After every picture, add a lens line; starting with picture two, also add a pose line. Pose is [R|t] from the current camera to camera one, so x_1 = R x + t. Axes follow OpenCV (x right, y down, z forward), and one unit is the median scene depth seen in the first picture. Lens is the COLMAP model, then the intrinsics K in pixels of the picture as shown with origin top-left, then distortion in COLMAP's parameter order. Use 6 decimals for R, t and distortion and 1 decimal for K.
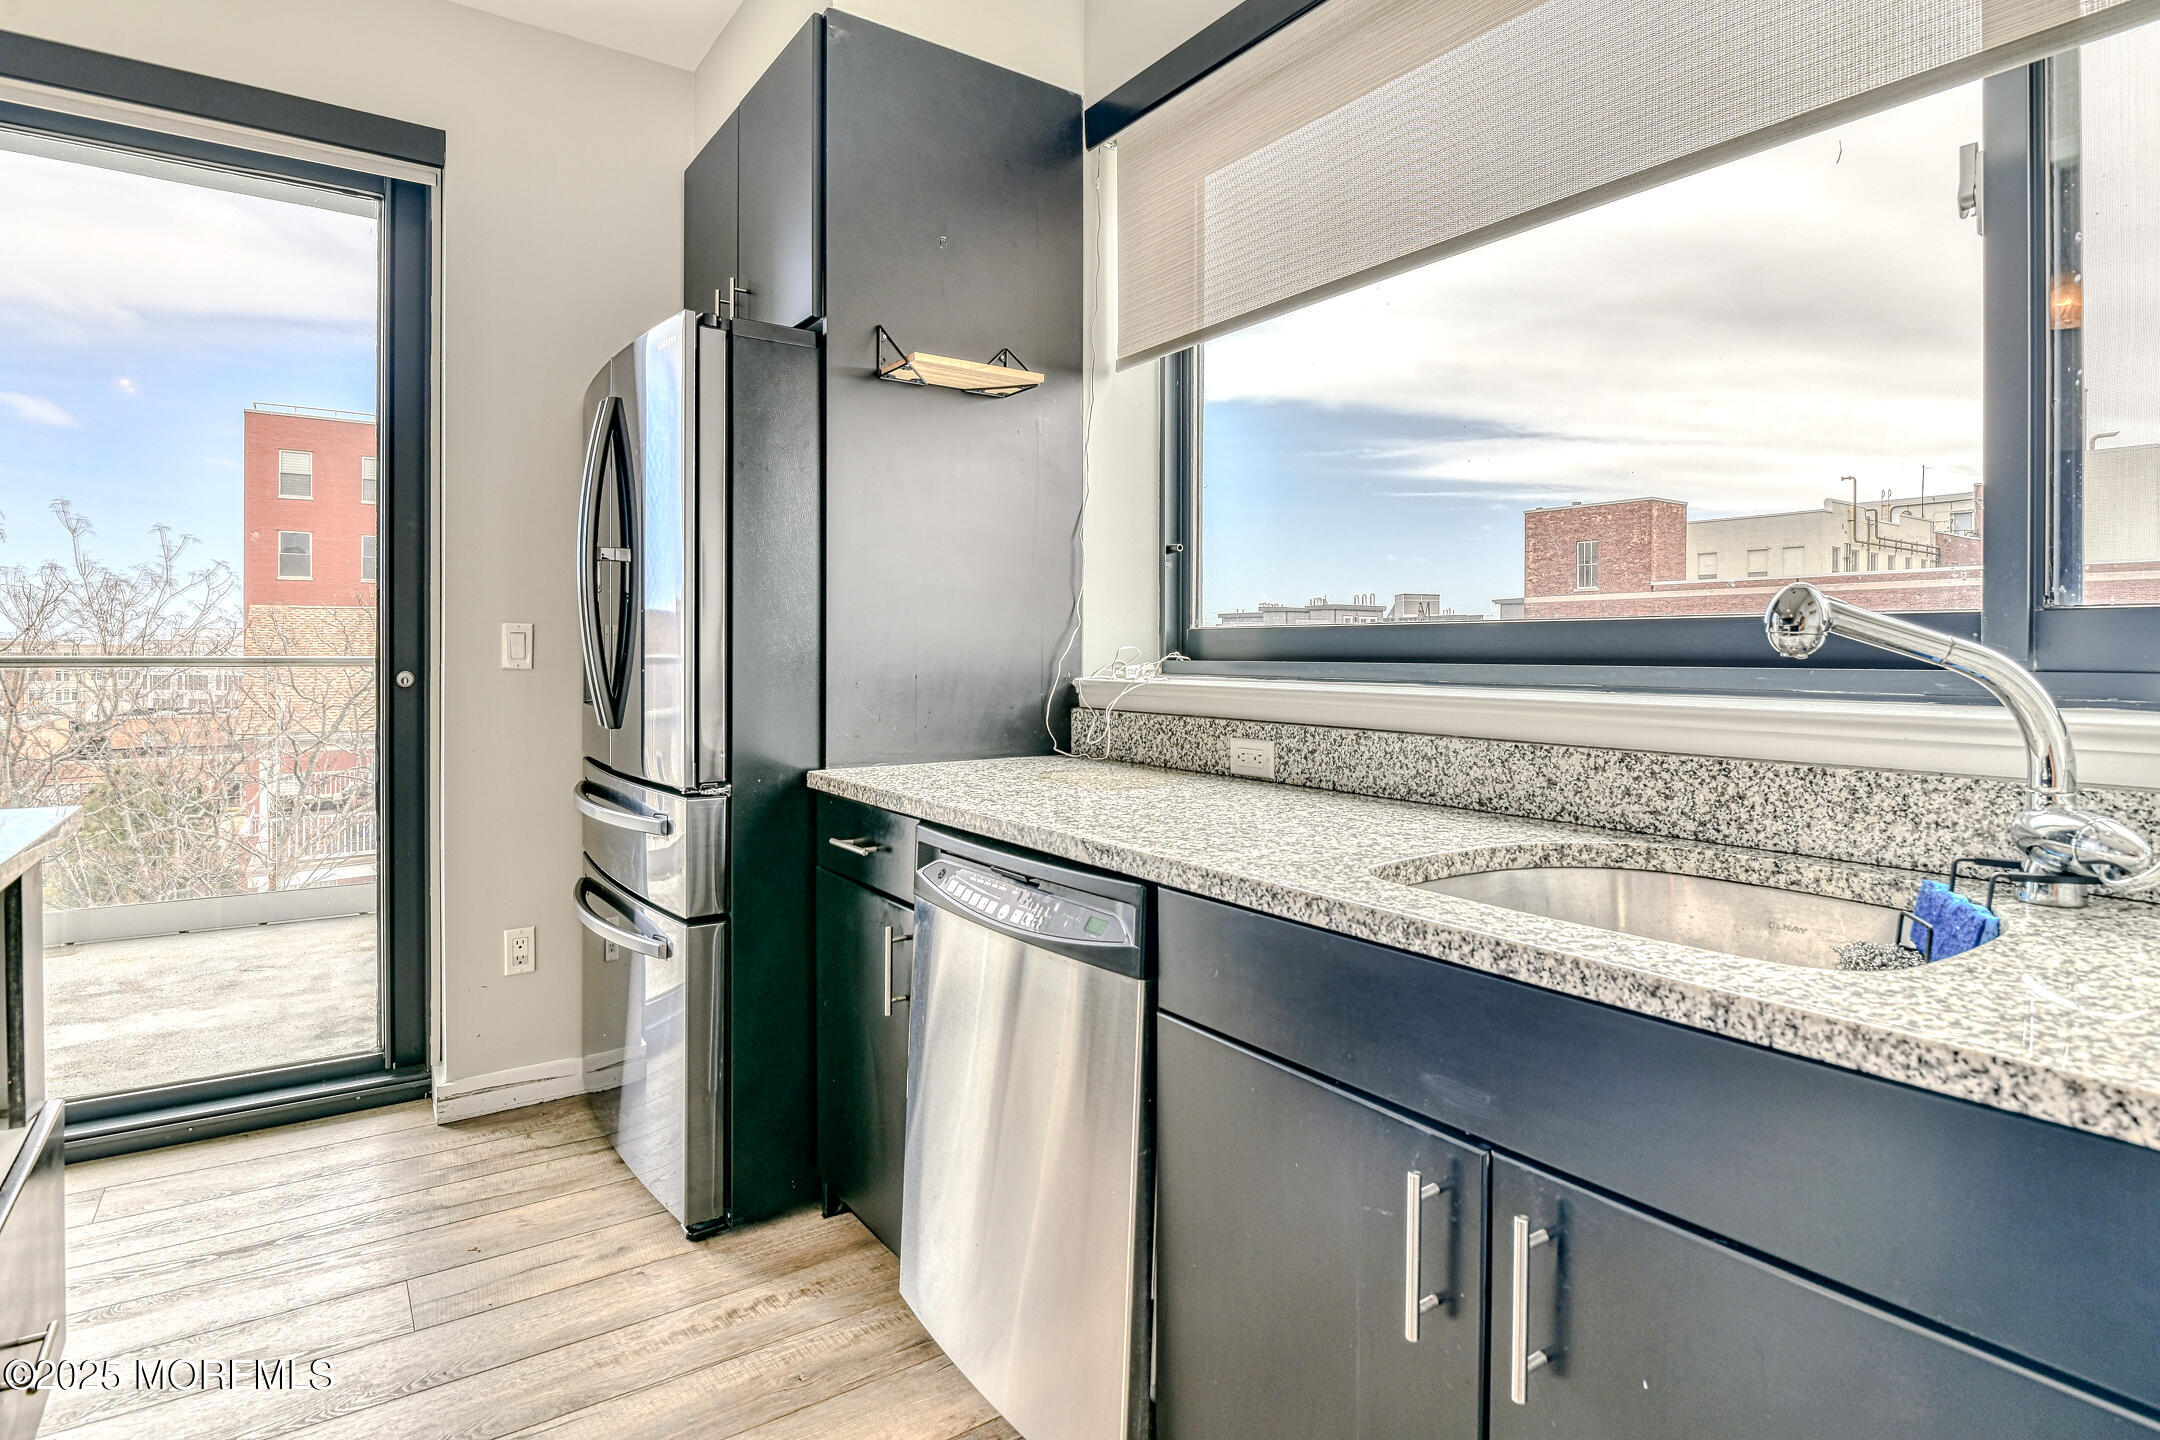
lens RADIAL K [[1108.6, 0, 1118.0], [0, 1108.6, 664.7], [0, 0, 1]] dist [-0.002411, -0.005913]
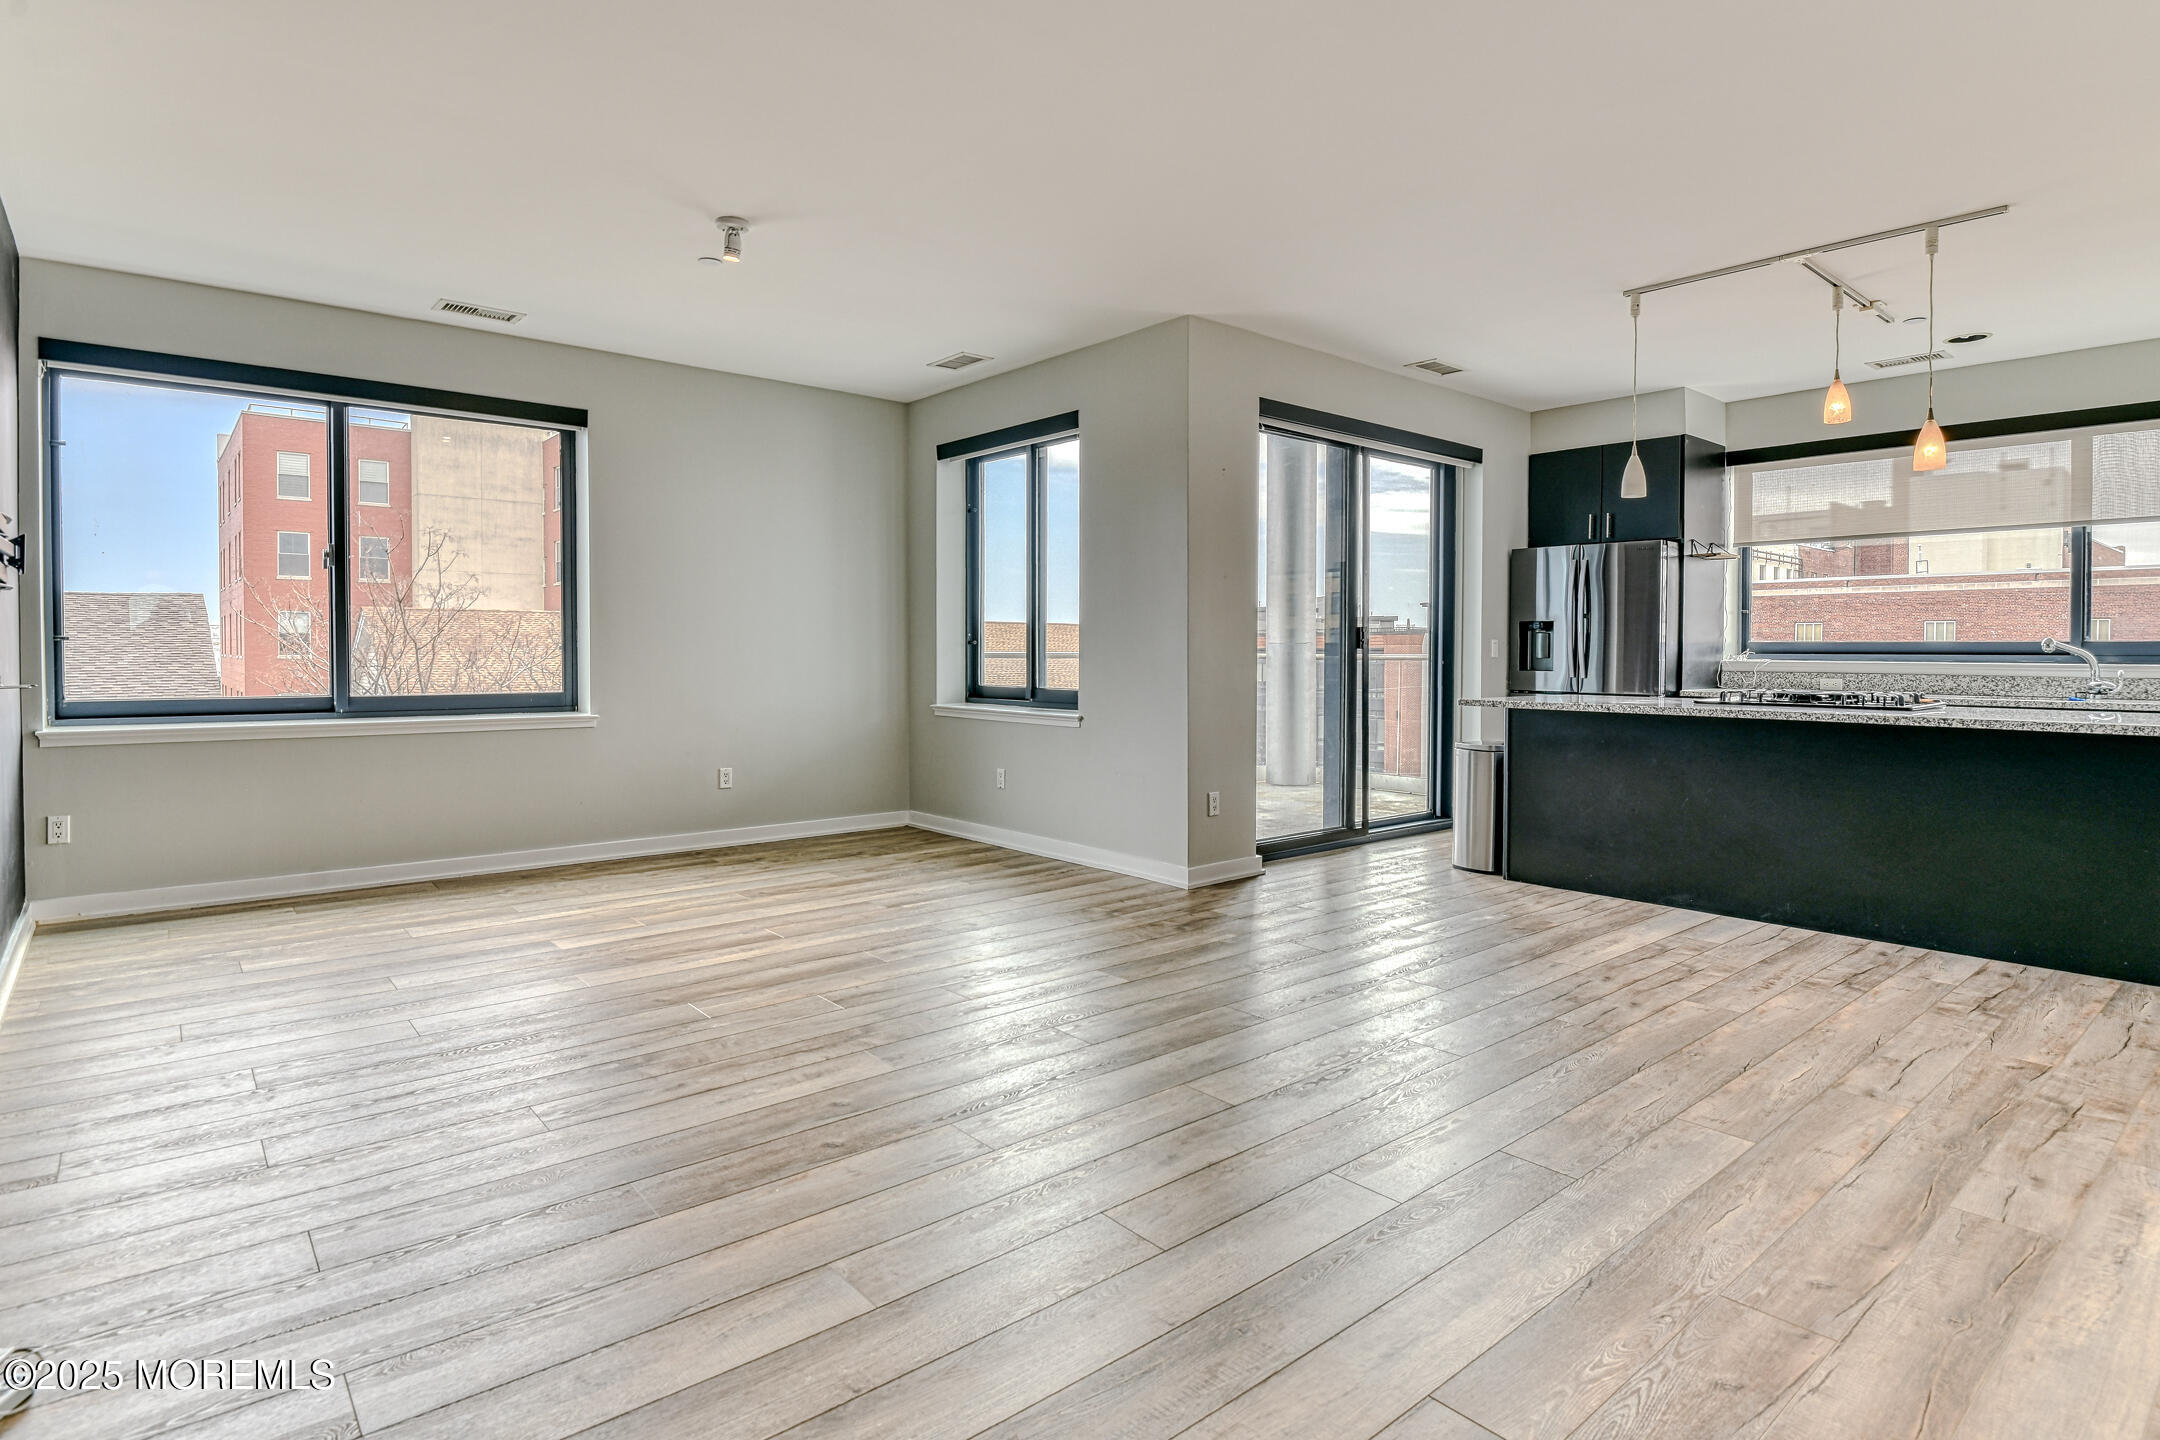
lens RADIAL K [[1108.6, 0, 1086.8], [0, 1108.6, 698.6], [0, 0, 1]] dist [-0.002411, -0.005913]
pose [[0.996551, -0.003717, 0.082901, -2.172781], [0.001191, 0.999534, 0.030508, 0.023382], [-0.082975, -0.030304, 0.996091, -1.901968]]
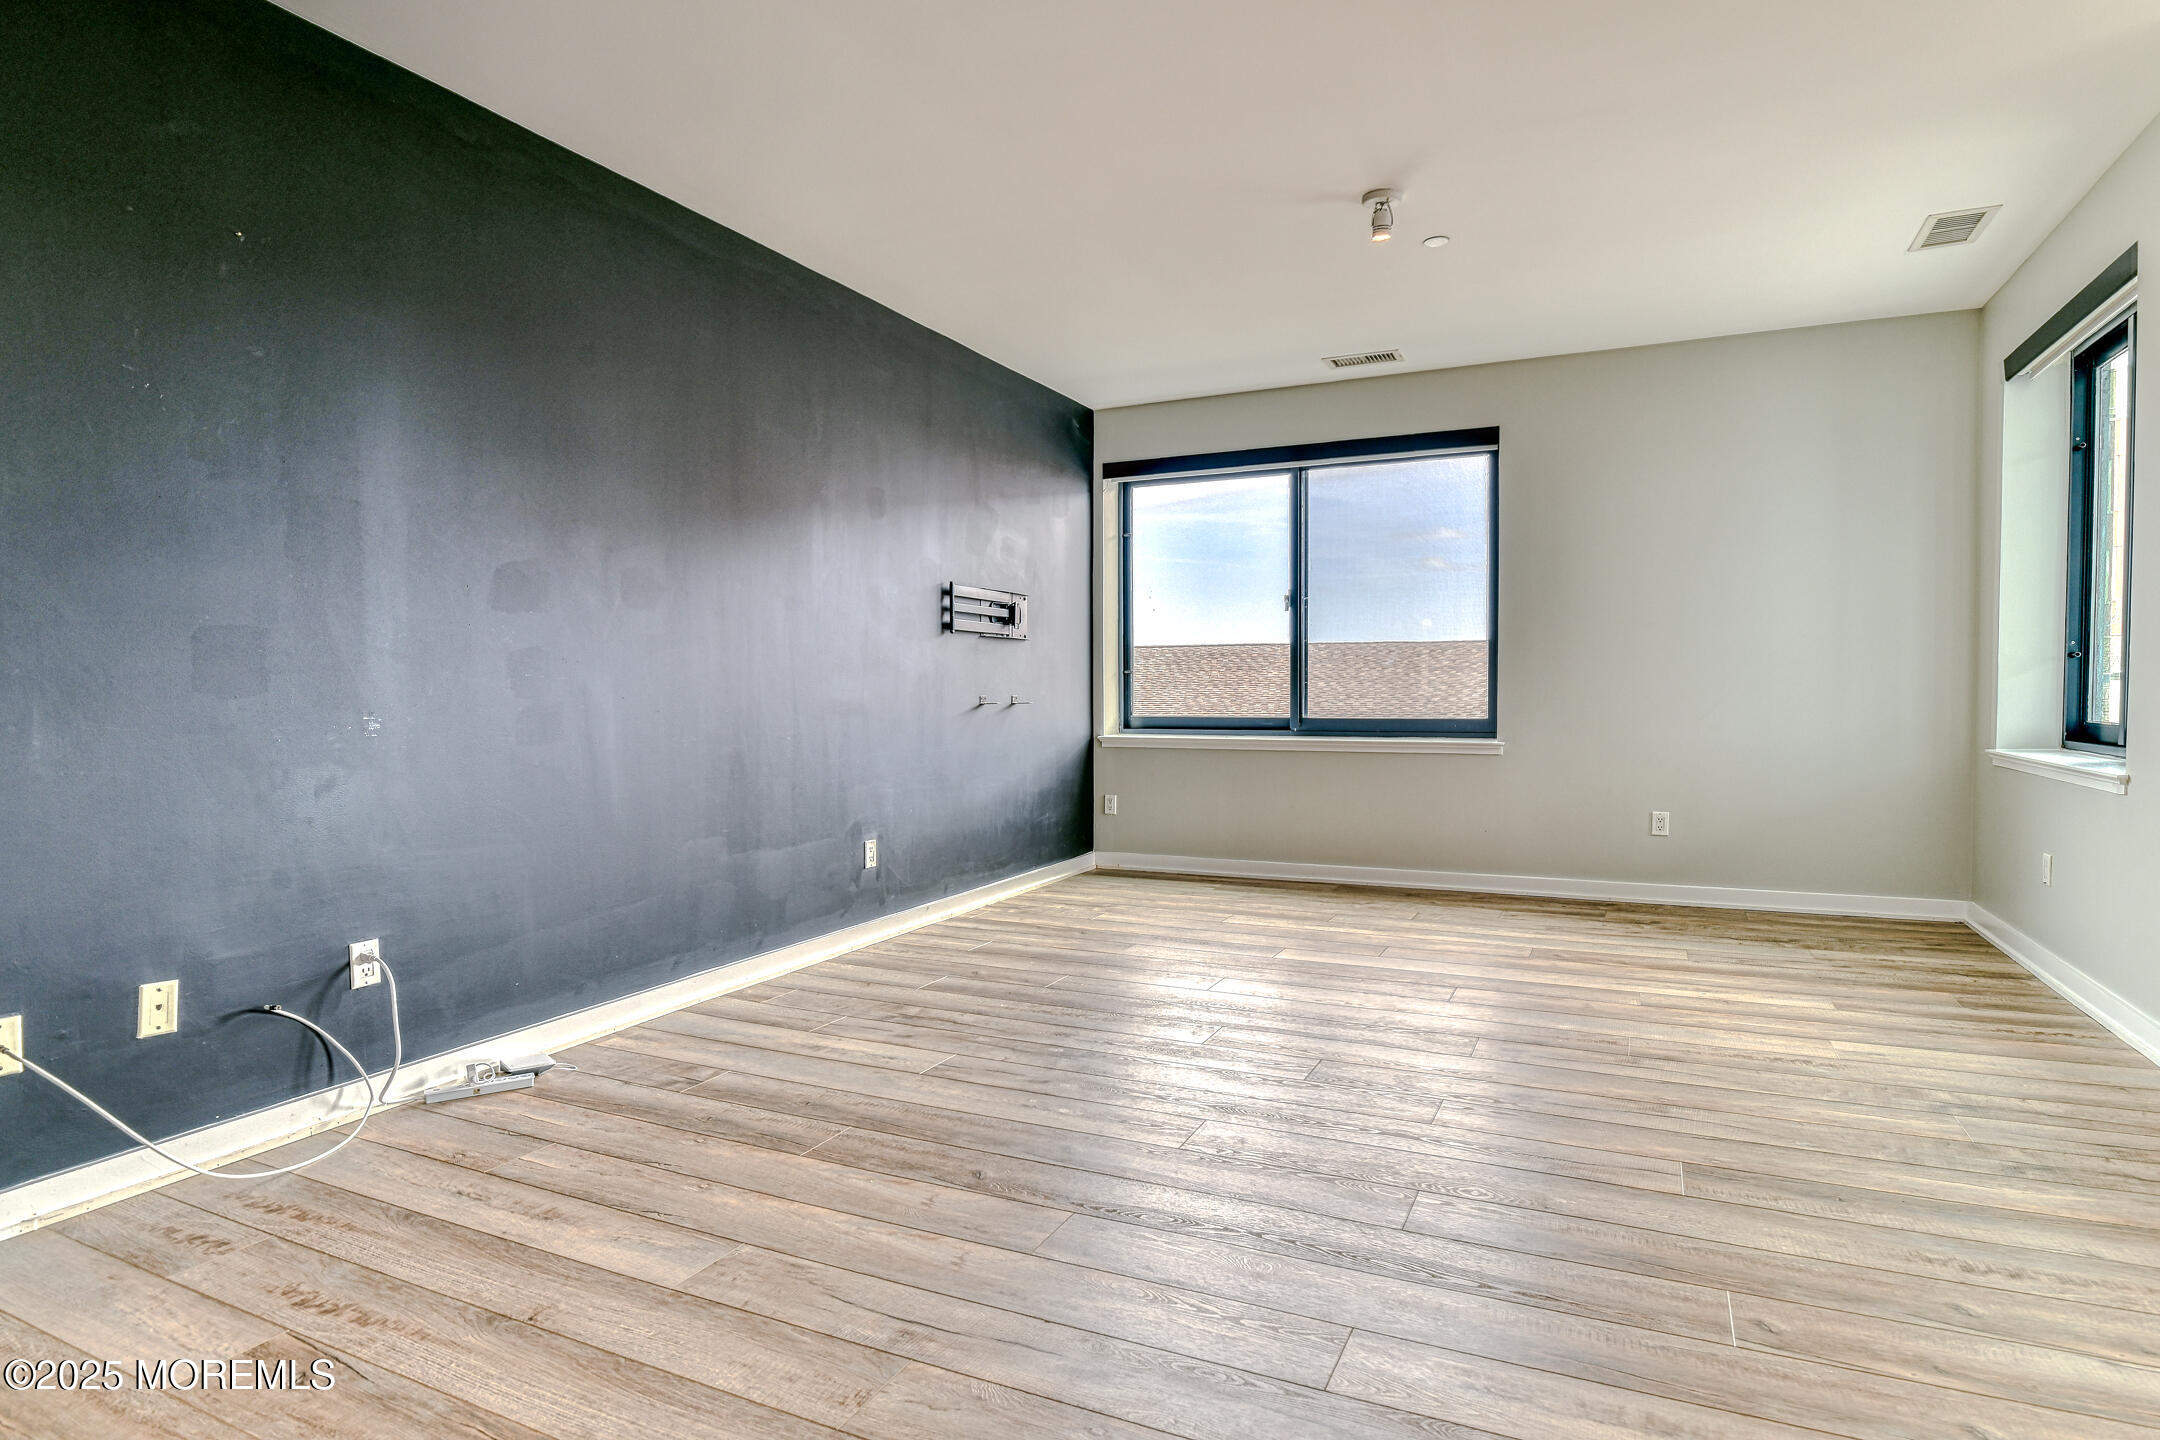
lens RADIAL K [[1108.6, 0, 1154.8], [0, 1108.6, 722.1], [0, 0, 1]] dist [-0.002411, -0.005913]
pose [[0.497214, 0.013927, -0.867516, -1.399697], [-0.002203, 0.999888, 0.014790, 0.054858], [0.867625, -0.005443, 0.497189, -1.216595]]
